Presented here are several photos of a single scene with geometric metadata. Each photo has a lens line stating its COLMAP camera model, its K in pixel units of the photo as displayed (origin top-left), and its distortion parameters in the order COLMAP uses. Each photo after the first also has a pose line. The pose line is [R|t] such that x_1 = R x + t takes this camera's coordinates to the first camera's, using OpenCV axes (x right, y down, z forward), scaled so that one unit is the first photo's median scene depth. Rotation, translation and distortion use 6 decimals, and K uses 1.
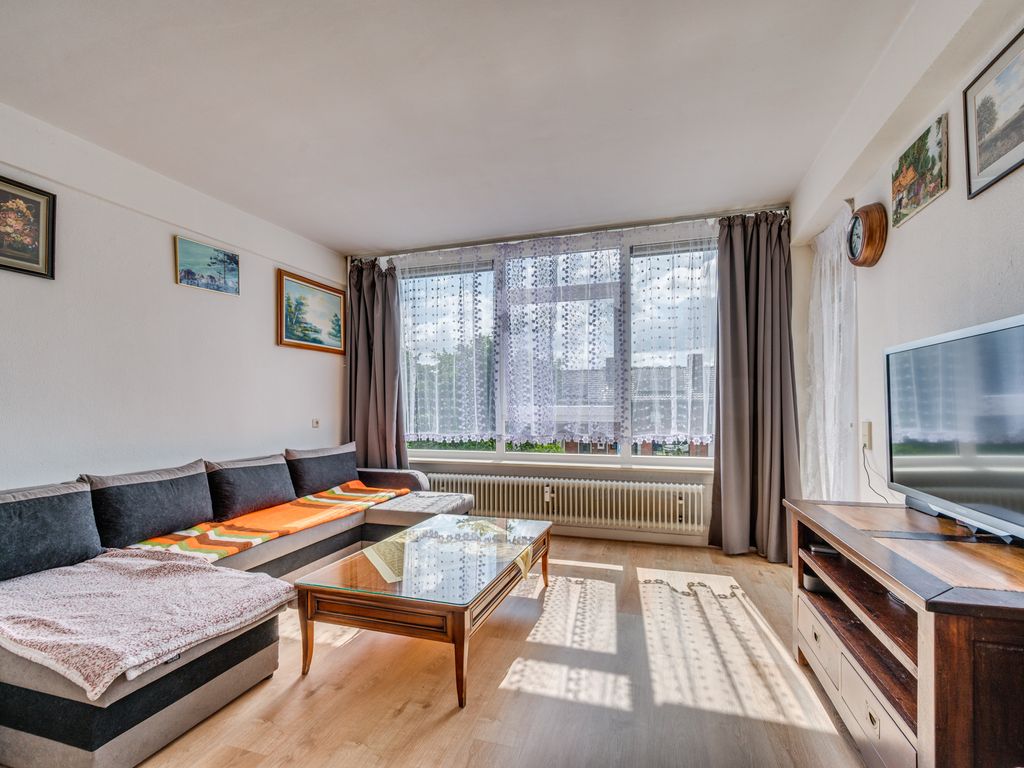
lens RADIAL K [[464.6, 0, 519.8], [0, 464.6, 404.3], [0, 0, 1]] dist [-0.000212, -0.001439]
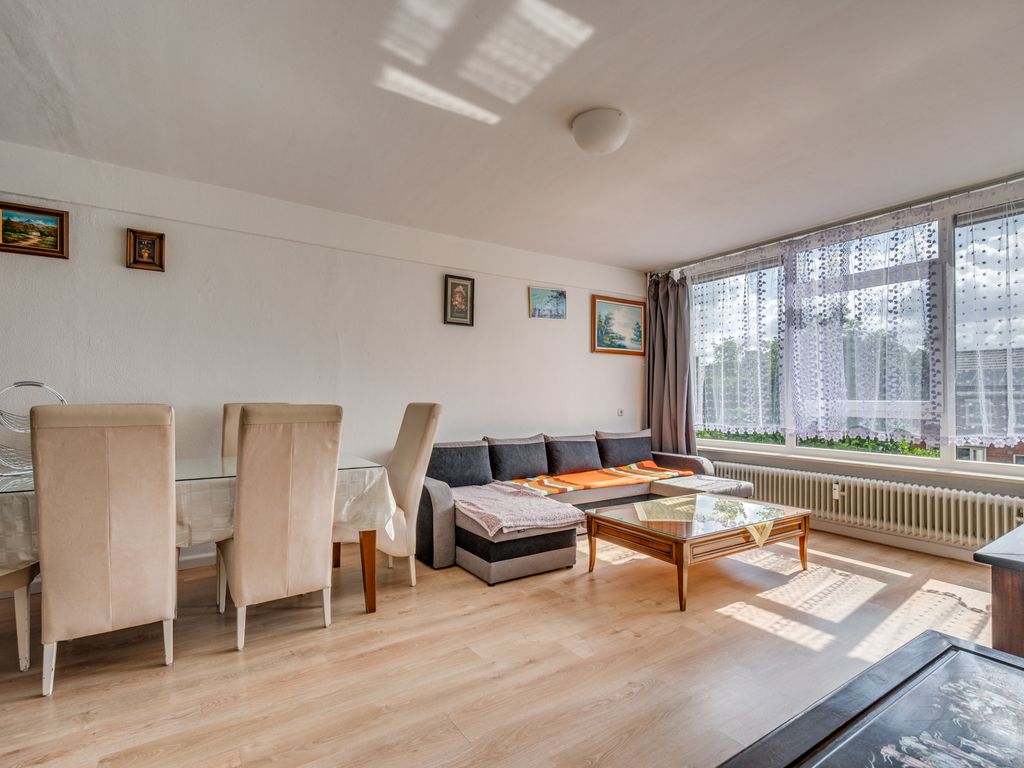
lens RADIAL K [[506.1, 0, 511.2], [0, 506.1, 384.4], [0, 0, 1]] dist [0.004704, 0.000484]
pose [[0.771436, -0.009818, -0.636231, 0.240509], [-0.005838, 0.999730, -0.022506, -0.002292], [0.636280, 0.021076, 0.771170, -0.282226]]
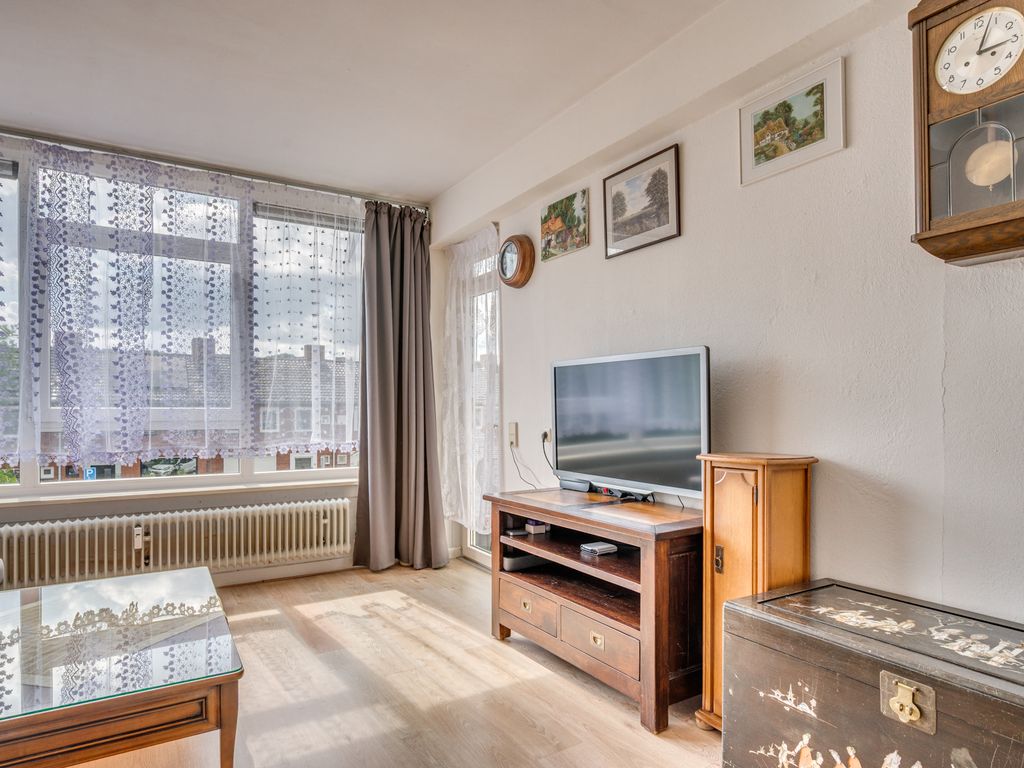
lens RADIAL K [[617.5, 0, 509.0], [0, 617.5, 403.2], [0, 0, 1]] dist [0.003324, -0.003851]
pose [[0.658012, 0.010745, 0.752931, -0.301396], [-0.005759, 0.999941, -0.009237, 0.002995], [-0.752985, 0.001742, 0.658035, 0.003993]]
